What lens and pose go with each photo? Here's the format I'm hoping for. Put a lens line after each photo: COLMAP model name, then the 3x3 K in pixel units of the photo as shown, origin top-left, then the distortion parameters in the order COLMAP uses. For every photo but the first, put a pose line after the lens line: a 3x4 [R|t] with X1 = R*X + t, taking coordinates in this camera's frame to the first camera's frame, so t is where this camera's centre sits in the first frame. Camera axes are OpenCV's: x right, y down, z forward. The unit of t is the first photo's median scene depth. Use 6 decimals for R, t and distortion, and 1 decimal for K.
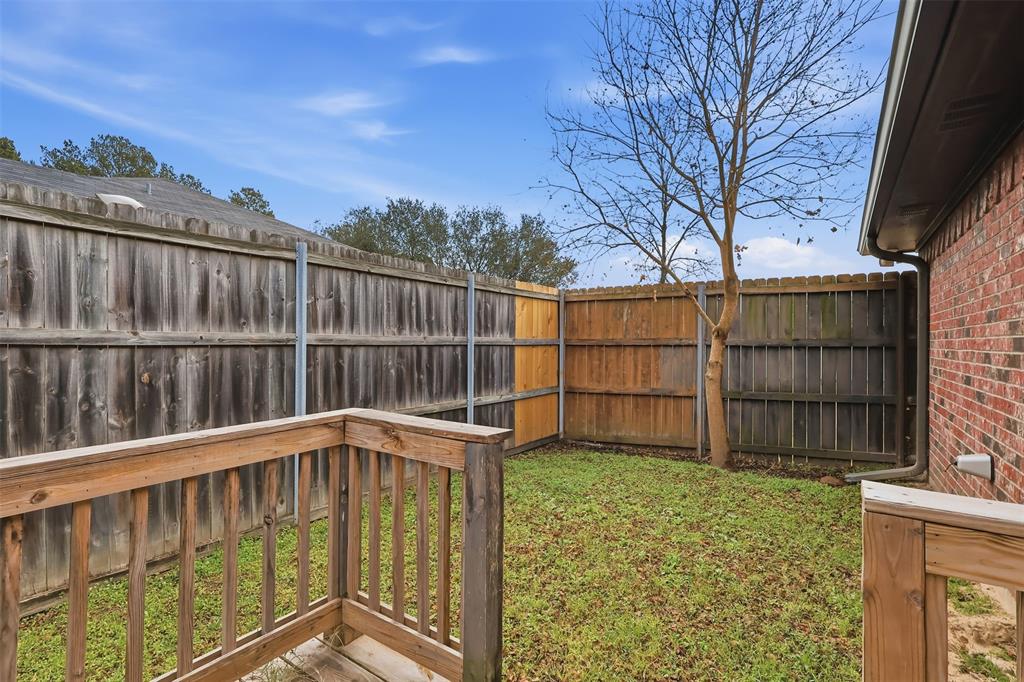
lens RADIAL K [[475.8, 0, 506.1], [0, 475.8, 340.5], [0, 0, 1]] dist [0.000281, 0.000369]
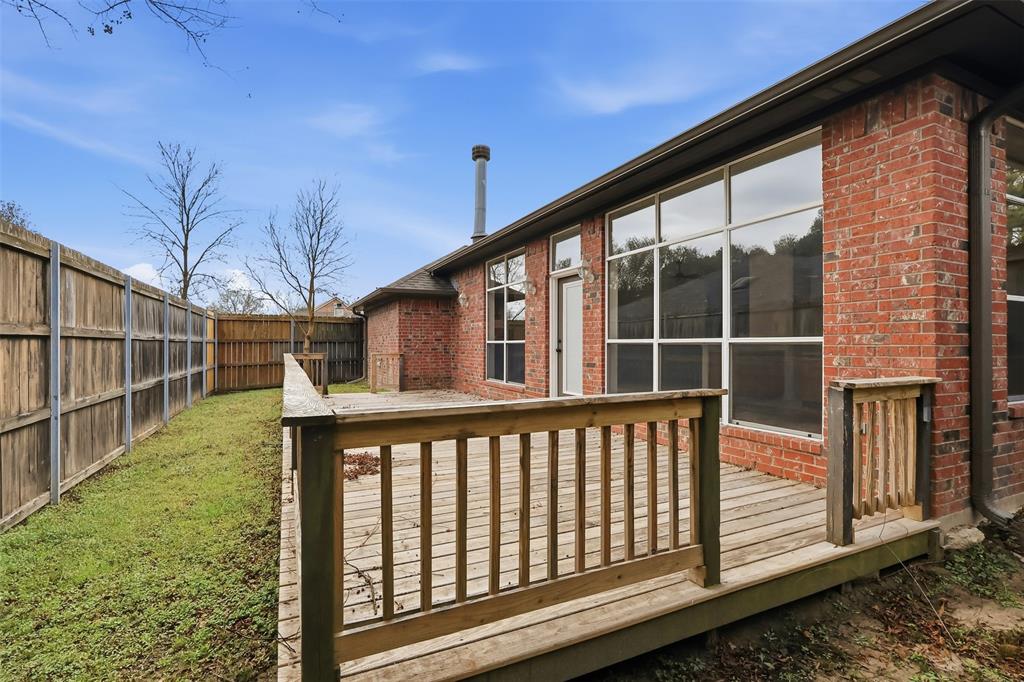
lens RADIAL K [[482.9, 0, 507.9], [0, 482.9, 339.7], [0, 0, 1]] dist [0.002225, 0.000270]
pose [[0.494039, -0.001959, 0.869437, -1.107198], [0.003624, 0.999993, 0.000194, 0.002679], [-0.869432, 0.003055, 0.494043, -1.083859]]
